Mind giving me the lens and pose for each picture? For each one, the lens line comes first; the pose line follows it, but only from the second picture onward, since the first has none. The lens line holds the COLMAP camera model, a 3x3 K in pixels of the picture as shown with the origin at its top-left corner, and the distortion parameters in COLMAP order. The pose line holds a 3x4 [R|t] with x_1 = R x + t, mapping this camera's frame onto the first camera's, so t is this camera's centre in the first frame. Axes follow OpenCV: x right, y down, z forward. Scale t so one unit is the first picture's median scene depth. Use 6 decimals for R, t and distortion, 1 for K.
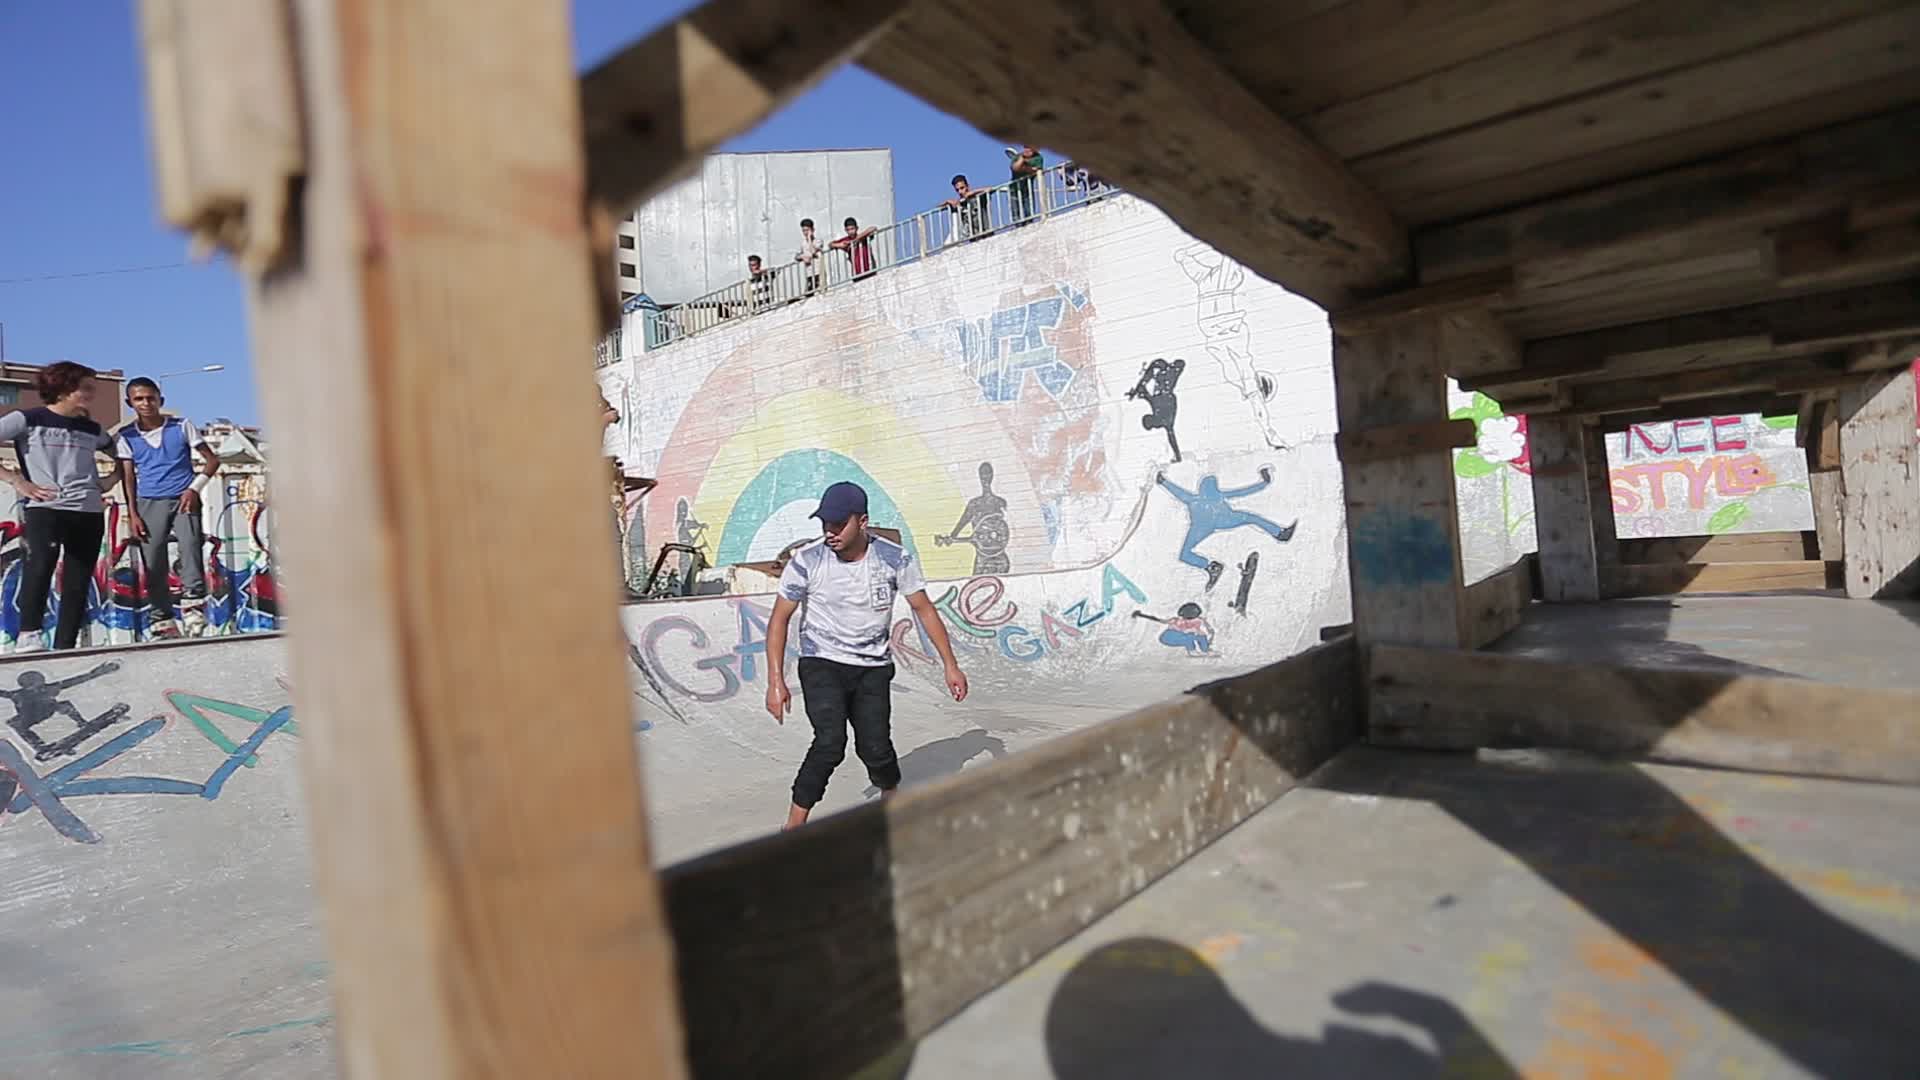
lens RADIAL K [[944.9, 0, 957.5], [0, 944.9, 530.8], [0, 0, 1]] dist [-0.079197, 0.030999]
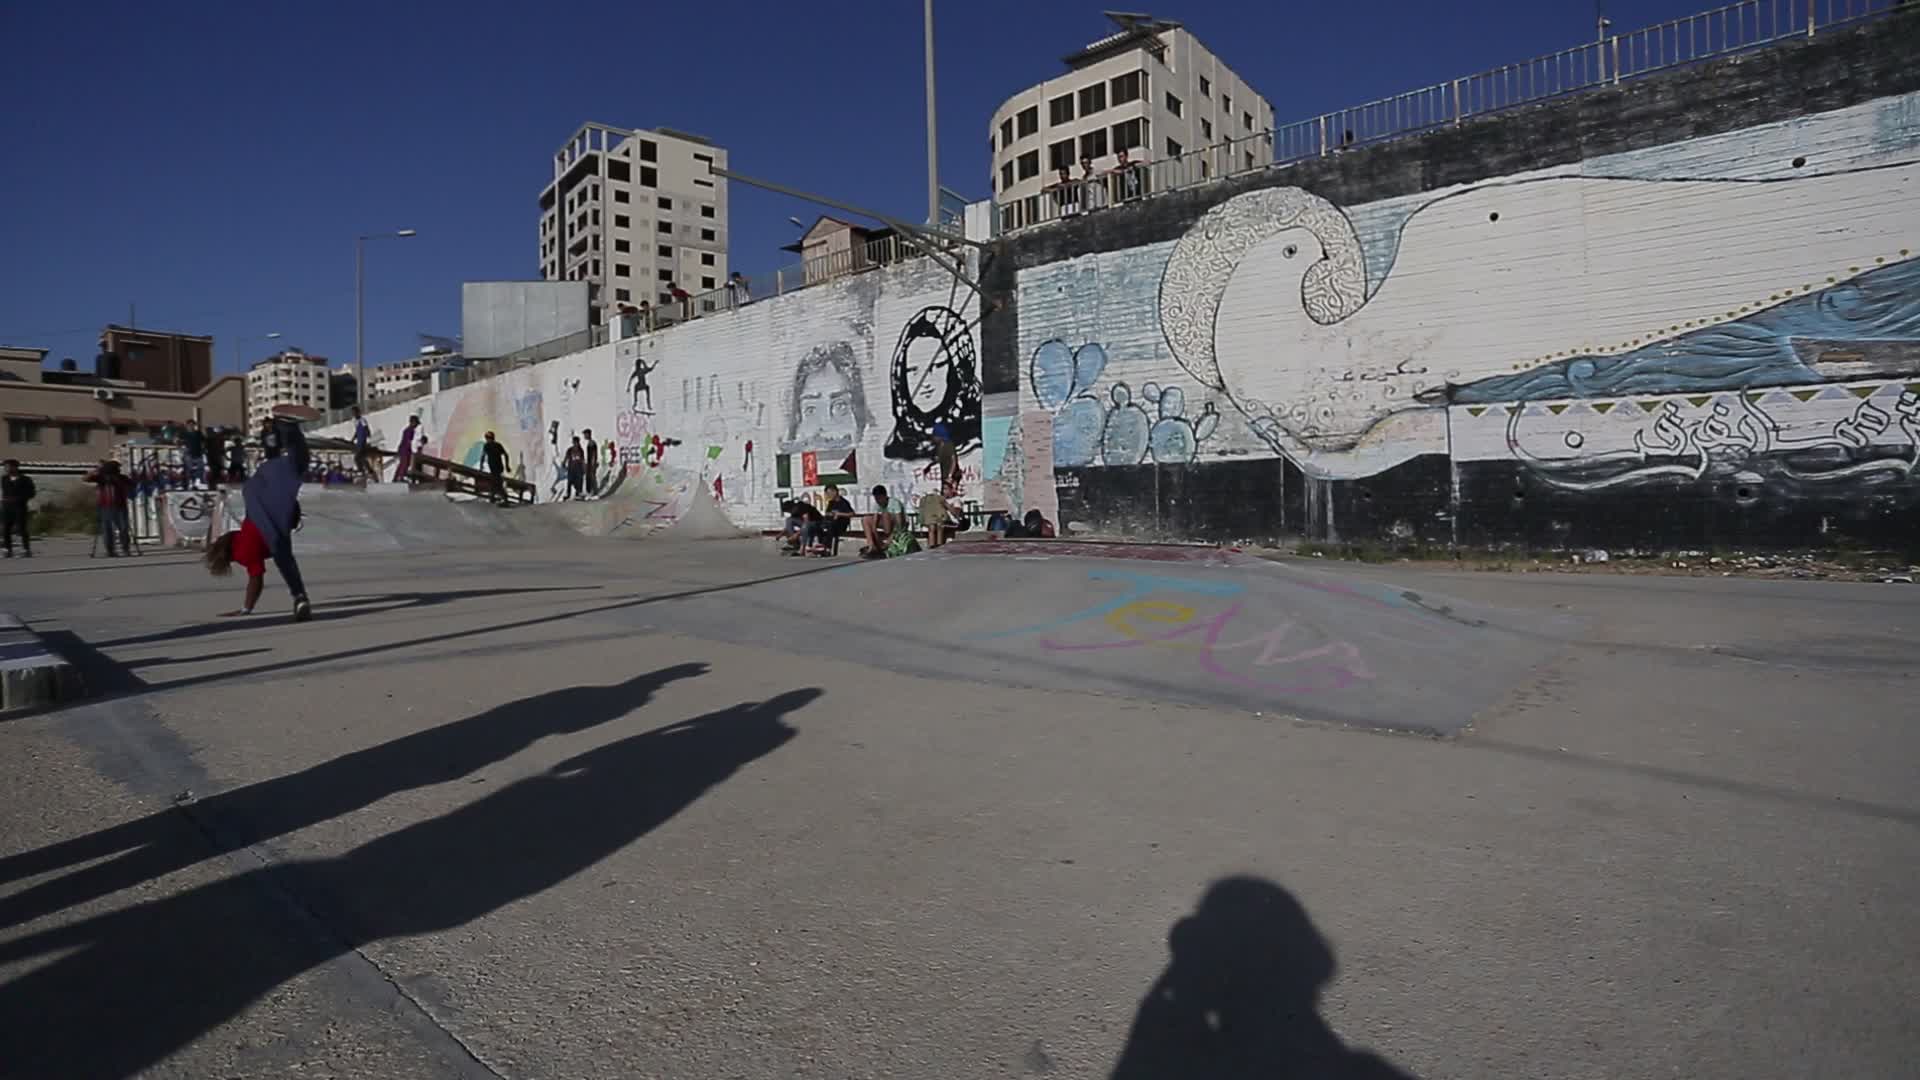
lens RADIAL K [[944.9, 0, 957.5], [0, 944.9, 530.8], [0, 0, 1]] dist [-0.079197, 0.030999]
pose [[0.997224, 0.052930, -0.052365, 1.523443], [-0.050045, 0.997234, 0.054962, -0.058617], [0.055130, -0.052189, 0.997114, -1.703547]]
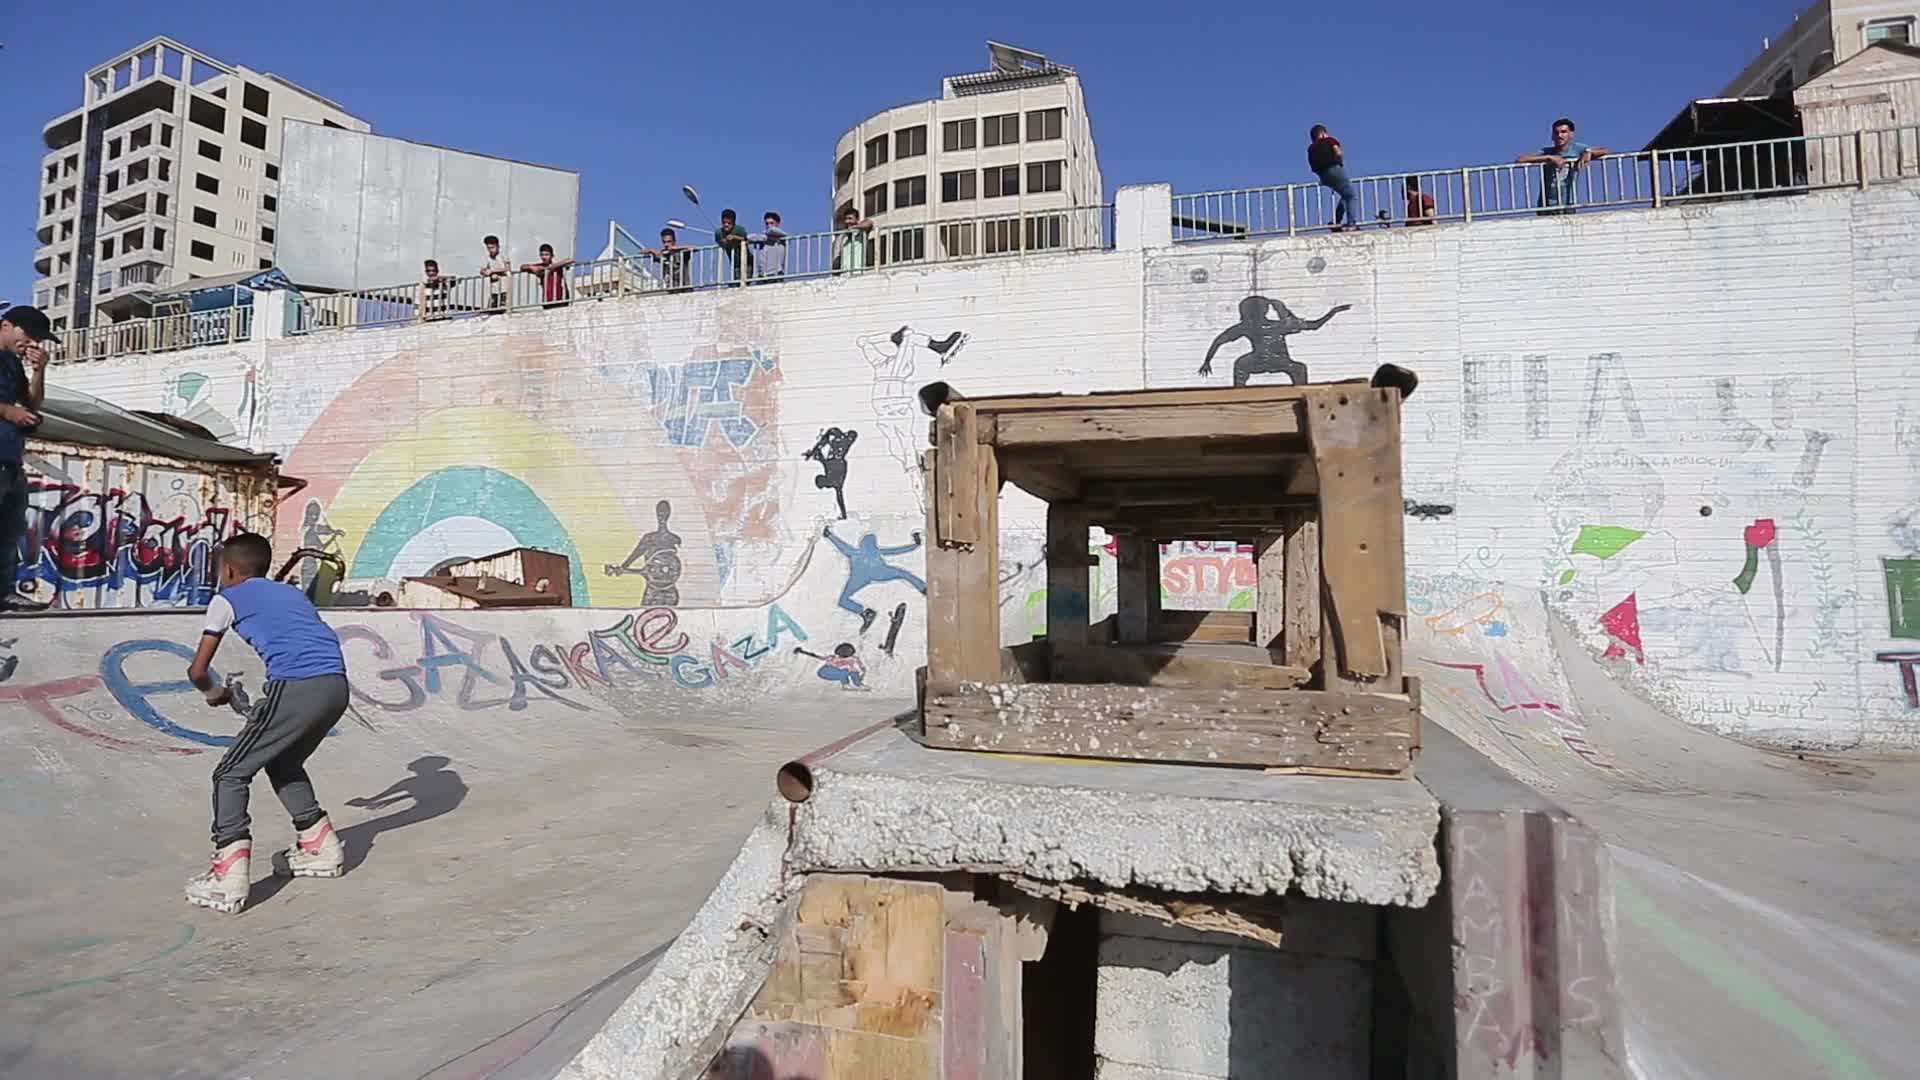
lens RADIAL K [[944.9, 0, 957.5], [0, 944.9, 530.8], [0, 0, 1]] dist [-0.079197, 0.030999]
pose [[0.920686, 0.097181, 0.378011, -0.065851], [-0.079606, 0.994903, -0.061886, 0.000447], [-0.382099, 0.026886, 0.923730, -0.105067]]
